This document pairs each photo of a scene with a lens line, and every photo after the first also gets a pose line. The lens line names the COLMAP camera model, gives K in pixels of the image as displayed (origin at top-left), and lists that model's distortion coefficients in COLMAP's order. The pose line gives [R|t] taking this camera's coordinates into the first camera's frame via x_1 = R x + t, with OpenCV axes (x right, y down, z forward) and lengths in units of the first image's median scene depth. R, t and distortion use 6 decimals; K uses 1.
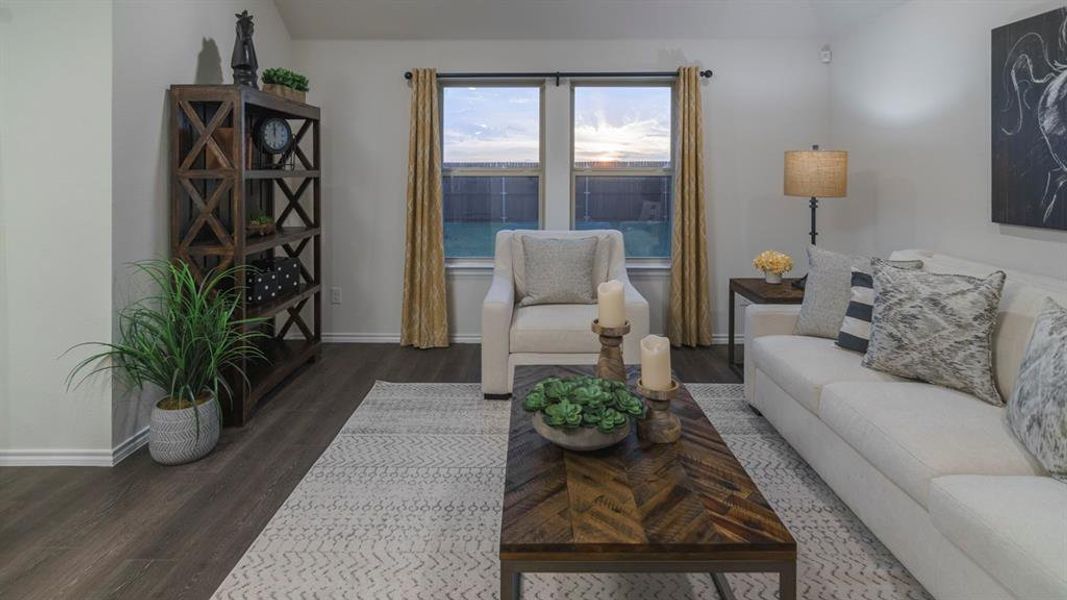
lens RADIAL K [[548.2, 0, 524.9], [0, 548.2, 177.7], [0, 0, 1]] dist [0.009942, 0.000441]
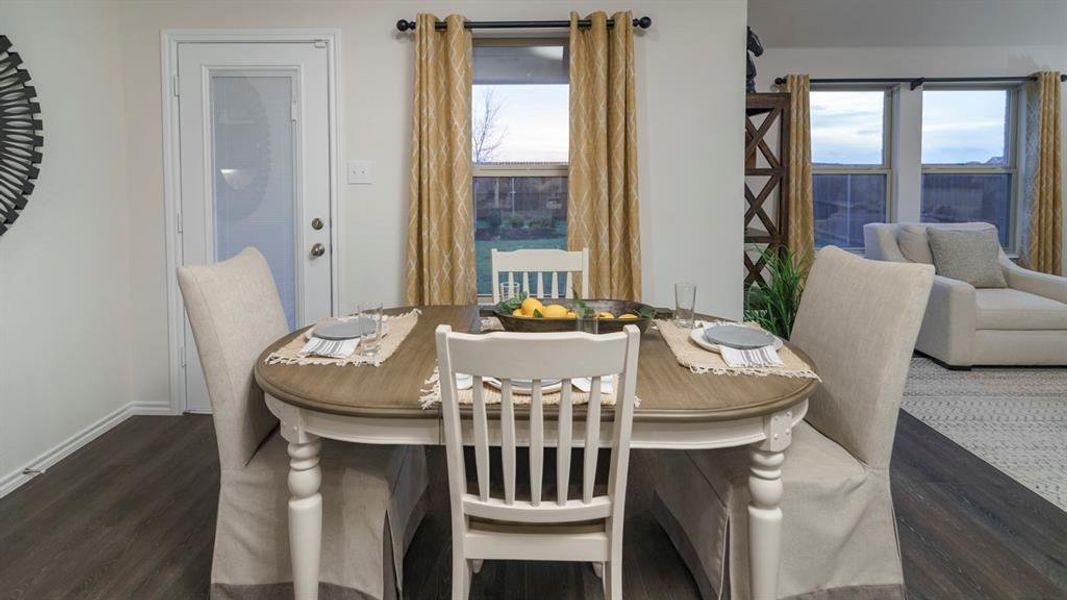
lens RADIAL K [[557.8, 0, 515.9], [0, 557.8, 189.8], [0, 0, 1]] dist [0.007433, 0.001737]
pose [[0.999977, -0.003224, 0.005987, -0.796241], [0.003091, 0.999751, 0.022114, 0.002462], [-0.006057, -0.022095, 0.999738, -0.113422]]
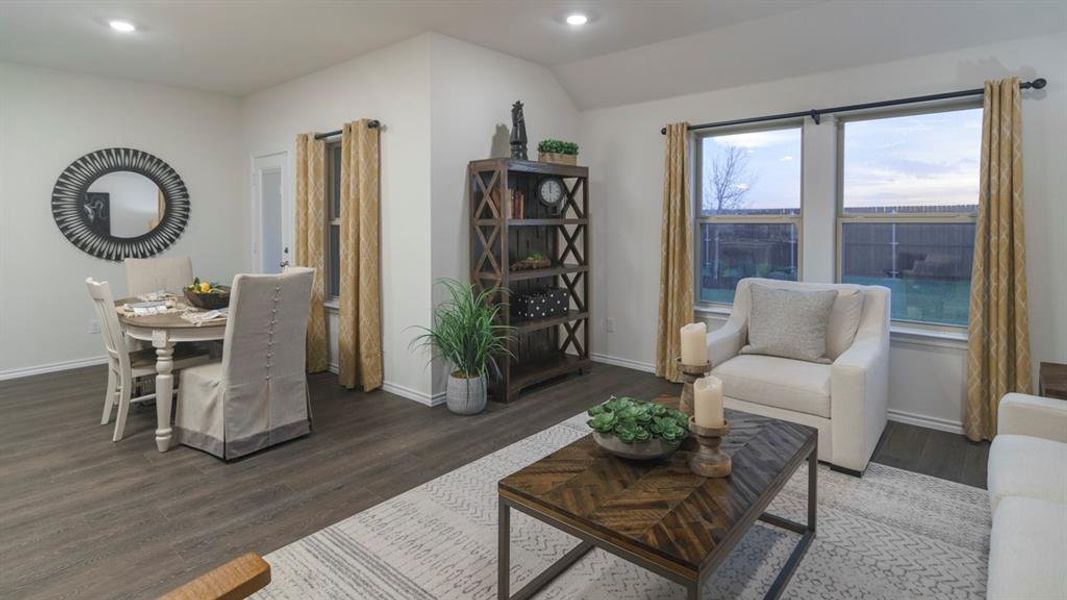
lens RADIAL K [[544.4, 0, 526.8], [0, 544.4, 231.7], [0, 0, 1]] dist [0.004108, 0.001286]
pose [[0.762021, 0.008917, -0.647491, 0.304773], [-0.000462, 0.999912, 0.013227, -0.000443], [0.647553, -0.009780, 0.761958, -0.006564]]
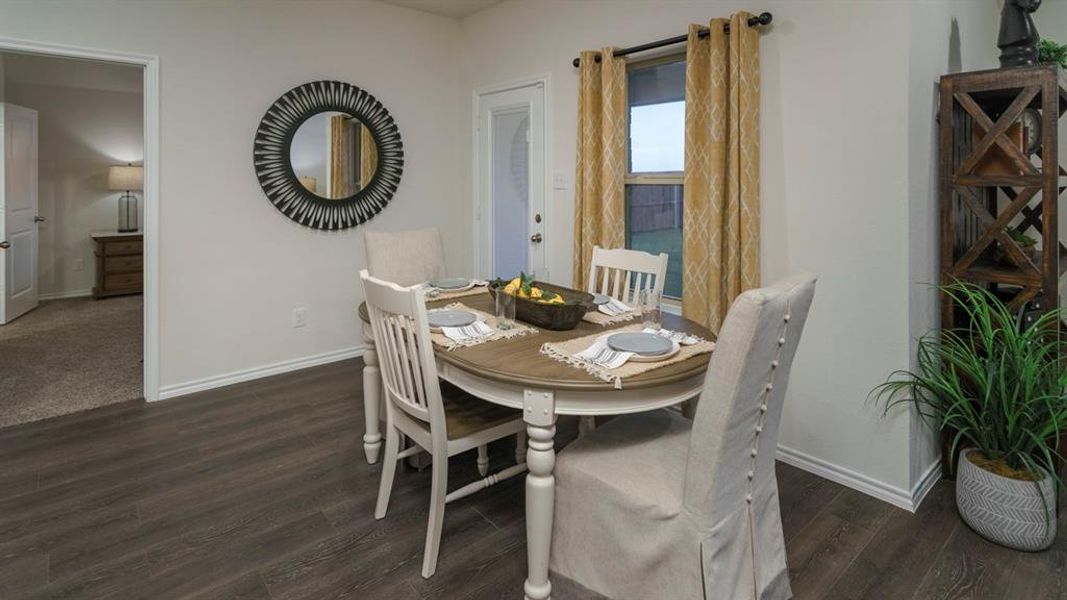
lens RADIAL K [[542.8, 0, 533.8], [0, 542.8, 177.2], [0, 0, 1]] dist [0.001680, 0.000318]
pose [[0.669444, -0.004539, -0.742848, -0.324538], [-0.006124, 0.999914, -0.011628, 0.001272], [0.742837, 0.012333, 0.669359, -0.022026]]
